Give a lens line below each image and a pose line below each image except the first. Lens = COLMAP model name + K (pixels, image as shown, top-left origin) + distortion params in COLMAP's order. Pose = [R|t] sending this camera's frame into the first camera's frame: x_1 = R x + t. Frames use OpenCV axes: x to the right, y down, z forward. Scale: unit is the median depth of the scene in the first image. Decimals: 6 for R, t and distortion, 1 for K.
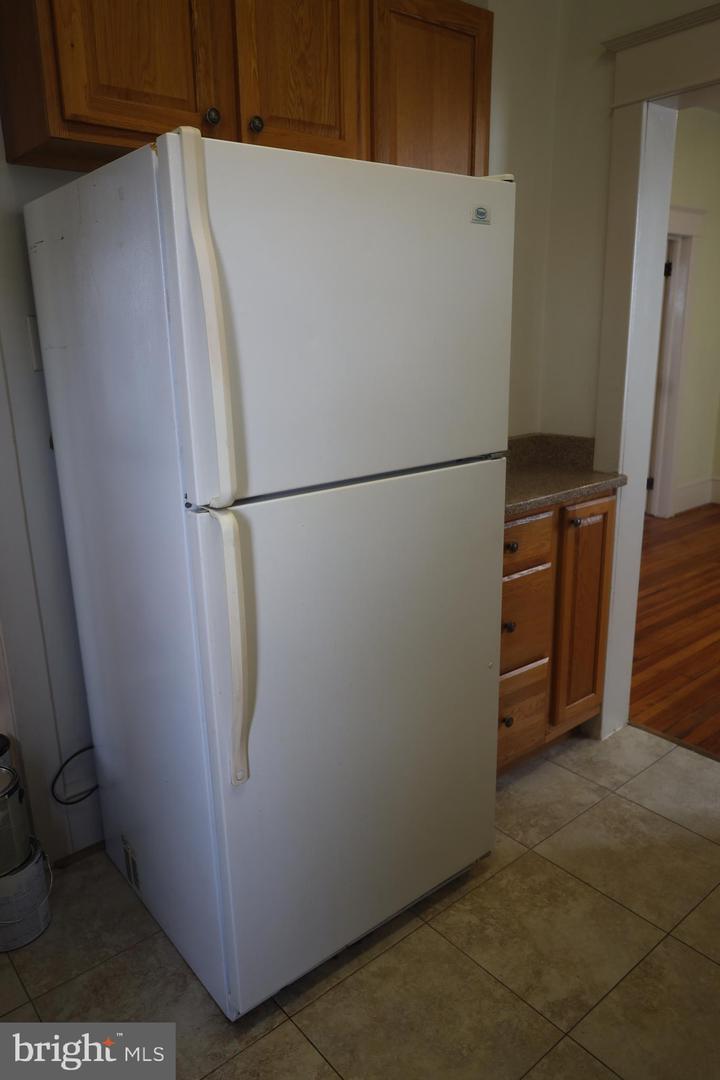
lens RADIAL K [[752.1, 0, 360.0], [0, 752.1, 540.0], [0, 0, 1]] dist [0.001483, -0.001944]
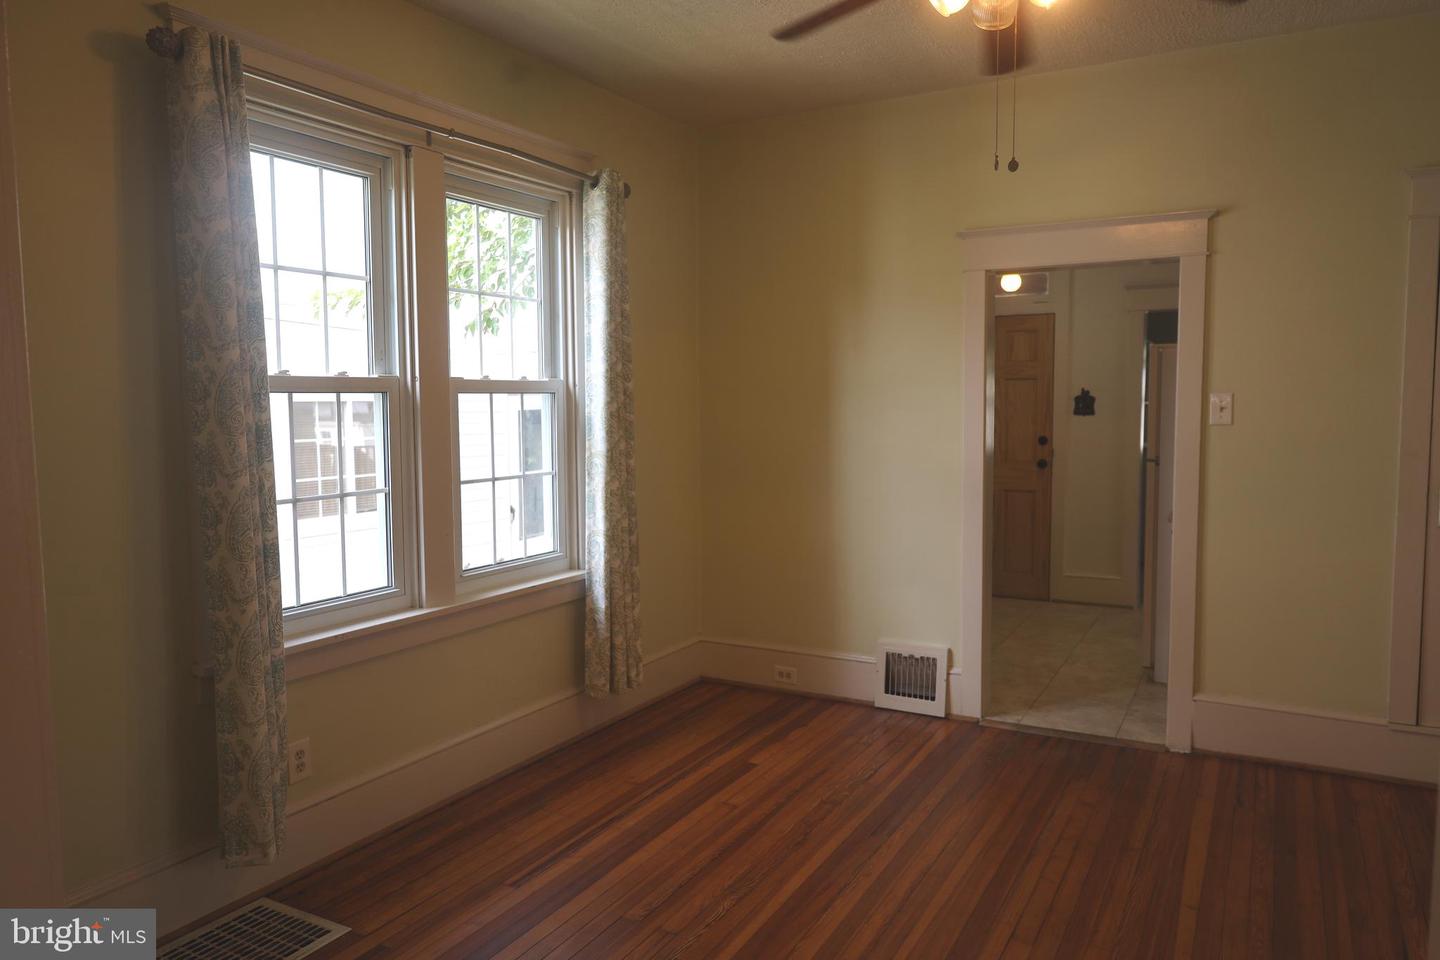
lens RADIAL K [[1002.8, 0, 721.6], [0, 1002.8, 480.4], [0, 0, 1]] dist [0.001483, -0.001944]
pose [[-0.930197, 0.060687, -0.362010, 2.136371], [-0.065919, 0.942585, 0.327396, -0.833717], [0.361094, 0.328406, -0.872789, 2.763167]]
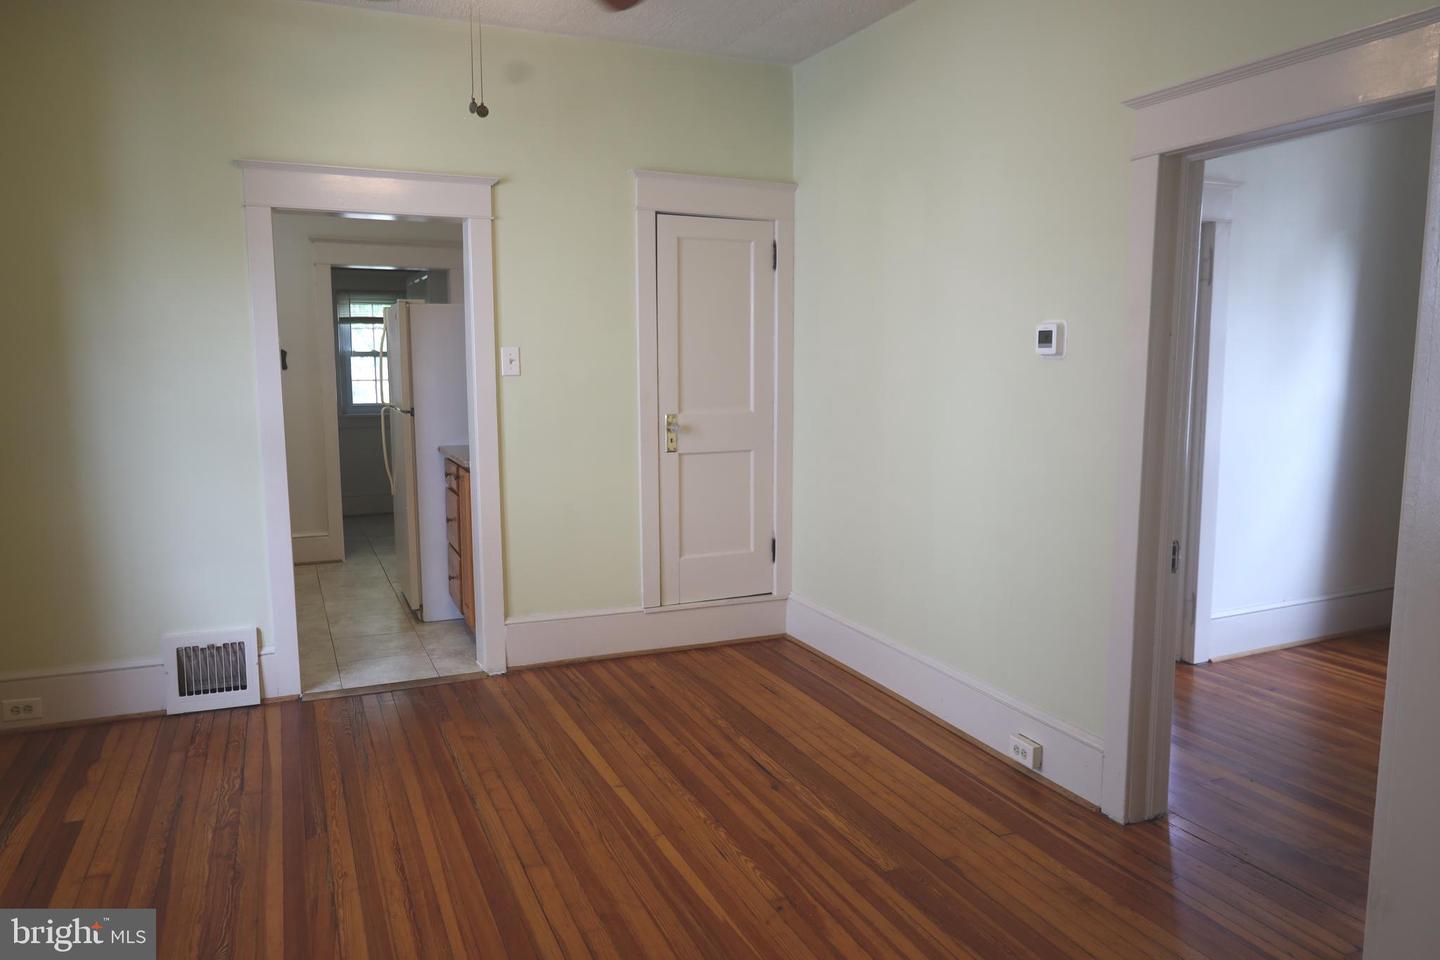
lens RADIAL K [[1002.8, 0, 721.6], [0, 1002.8, 480.4], [0, 0, 1]] dist [0.001483, -0.001944]
pose [[-0.274434, 0.143015, -0.950912, 2.517638], [-0.245109, 0.945811, 0.212987, -0.713267], [0.929843, 0.291528, -0.224508, 2.327237]]
